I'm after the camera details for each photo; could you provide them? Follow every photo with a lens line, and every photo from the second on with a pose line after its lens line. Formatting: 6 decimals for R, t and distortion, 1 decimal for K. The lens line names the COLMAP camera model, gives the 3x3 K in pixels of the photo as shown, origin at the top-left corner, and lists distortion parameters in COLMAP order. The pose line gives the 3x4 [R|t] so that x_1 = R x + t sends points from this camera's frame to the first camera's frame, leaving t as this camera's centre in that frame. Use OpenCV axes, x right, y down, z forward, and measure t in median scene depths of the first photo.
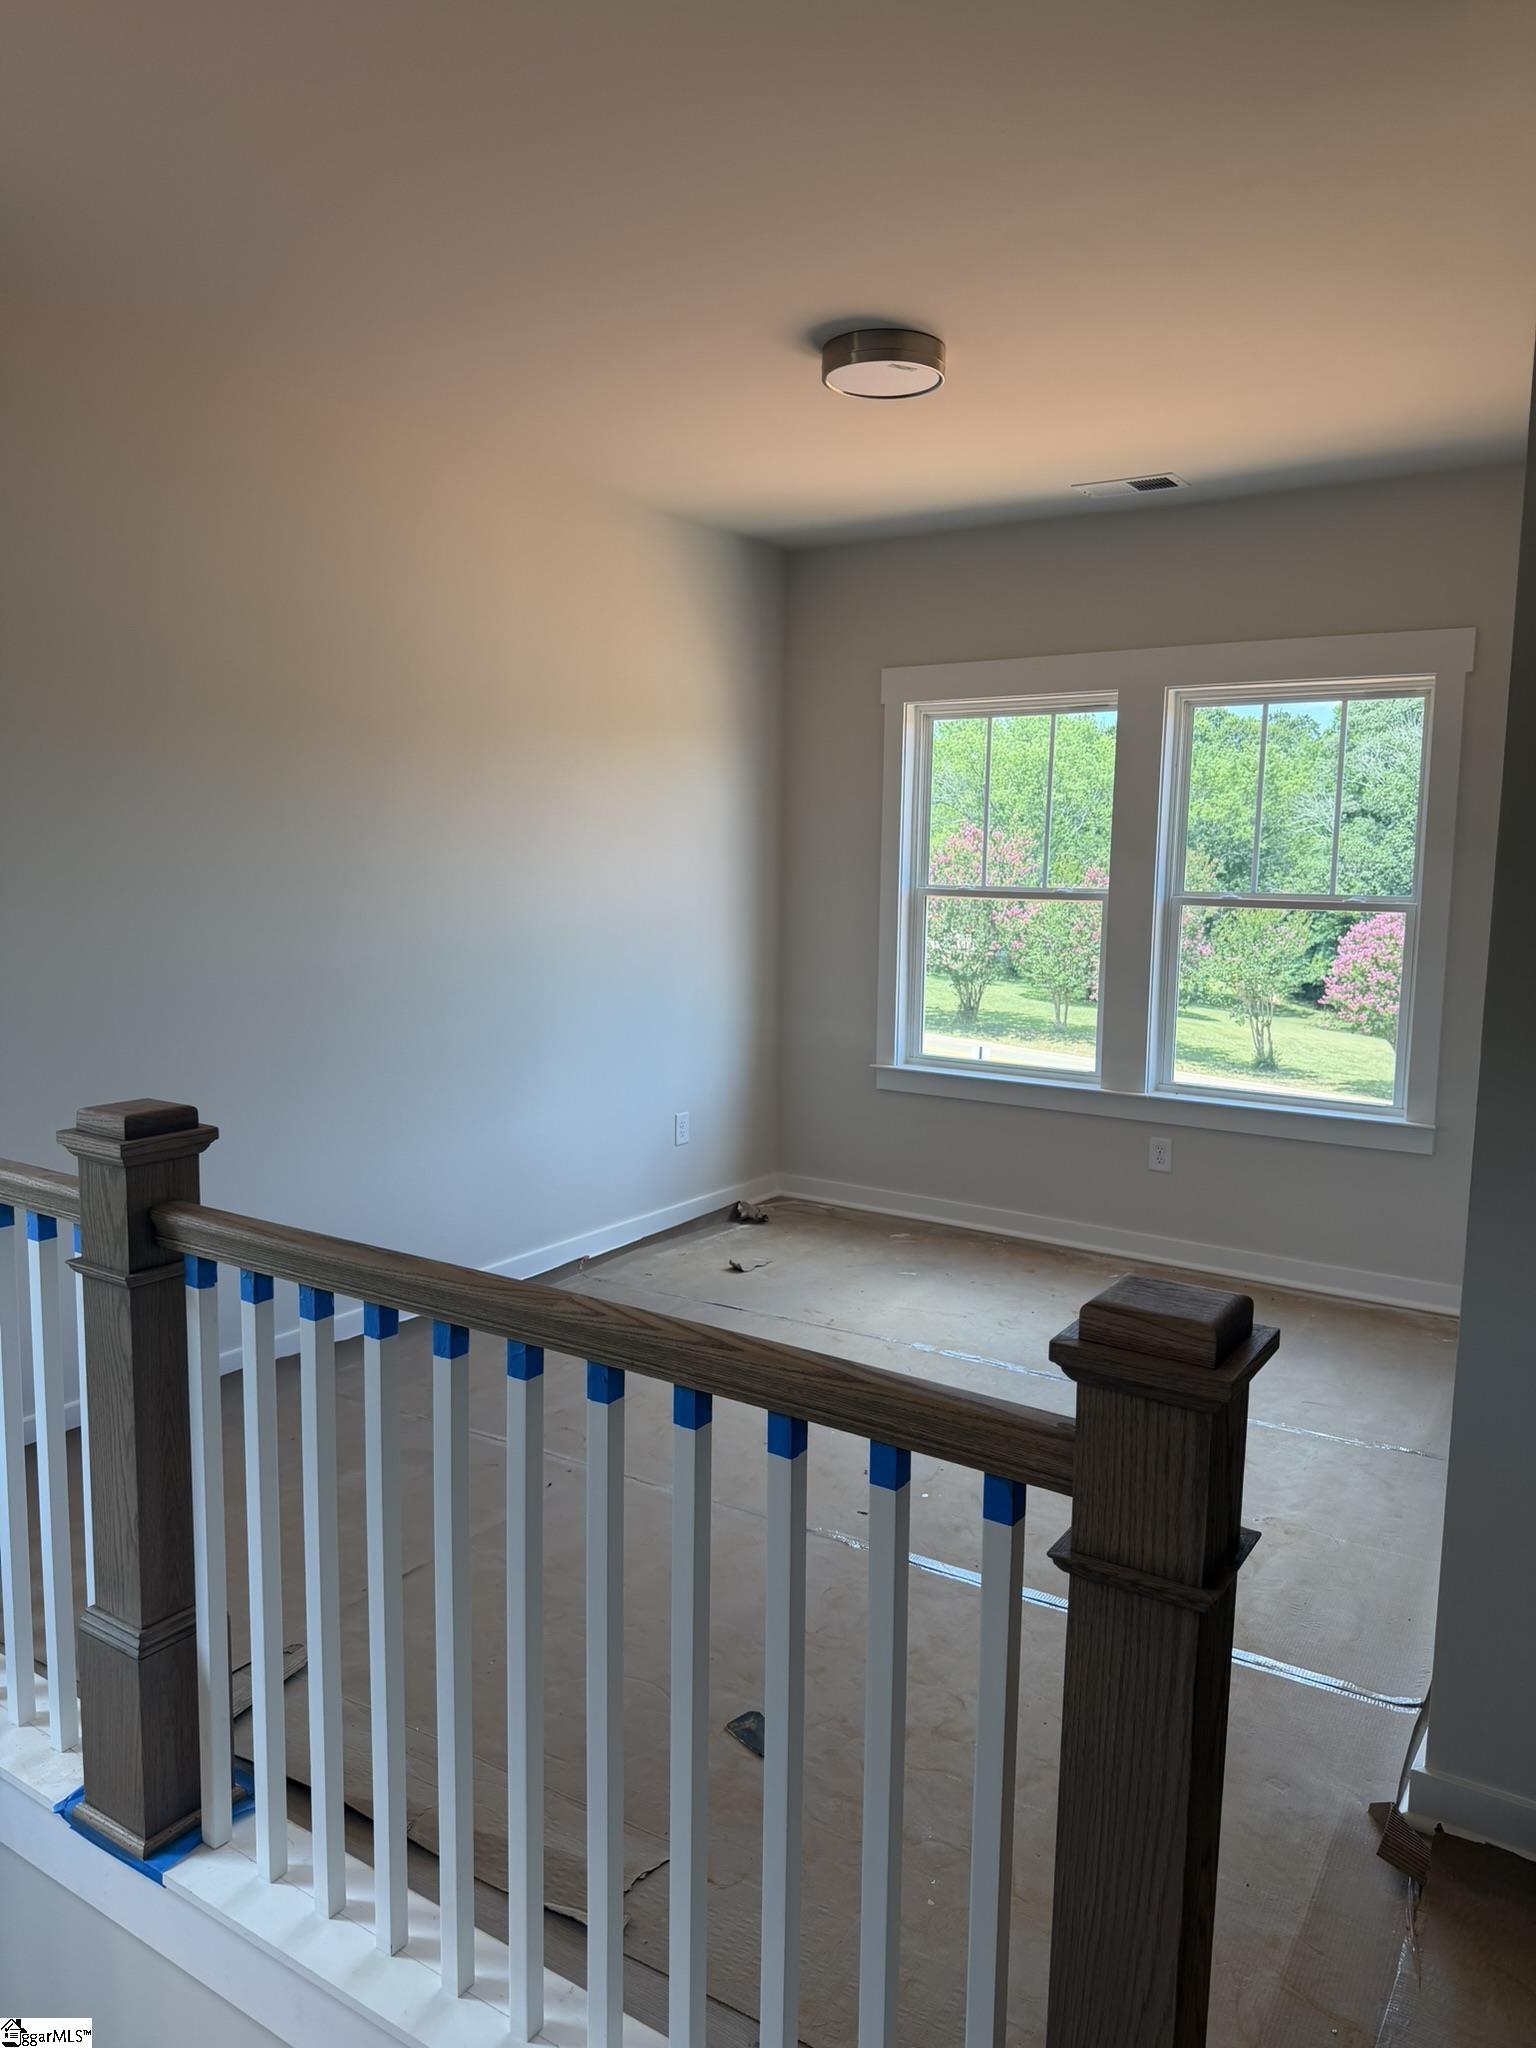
lens RADIAL K [[1392.5, 0, 754.1], [0, 1392.5, 1060.9], [0, 0, 1]] dist [0.021466, -0.002973]
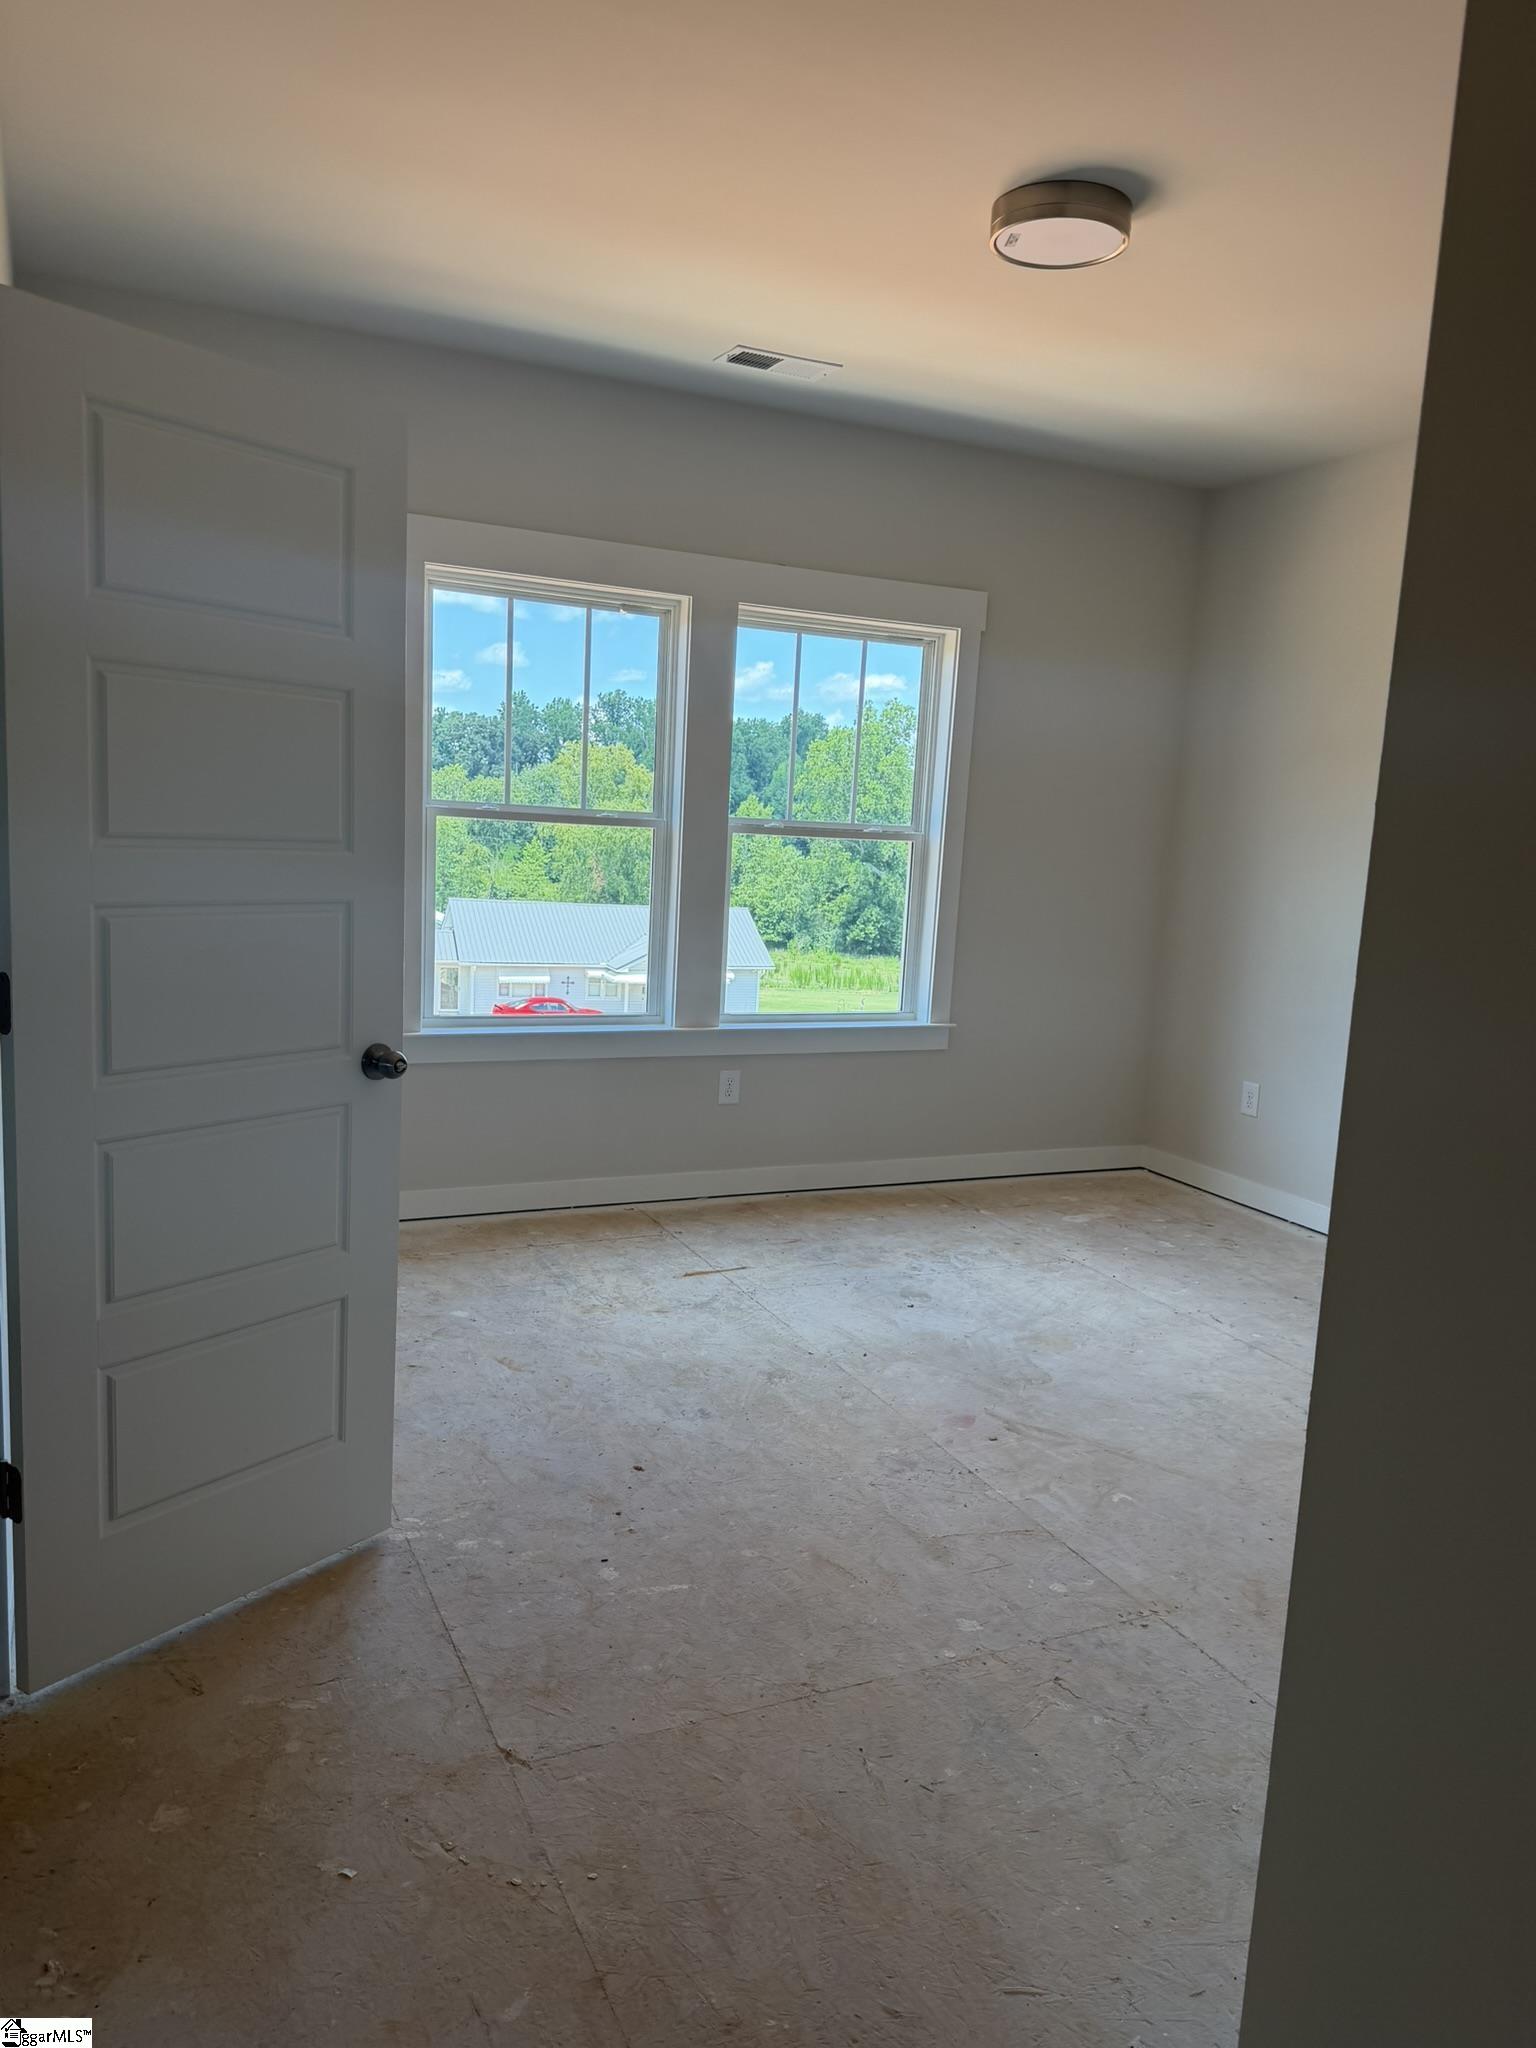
lens RADIAL K [[1574.5, 0, 768.0], [0, 1574.5, 1024.0], [0, 0, 1]] dist [0.154355, -0.000939]
pose [[0.509856, -0.113248, 0.852773, -0.471955], [0.071865, 0.993439, 0.088962, -0.054894], [-0.857253, 0.015927, 0.514649, 0.305241]]
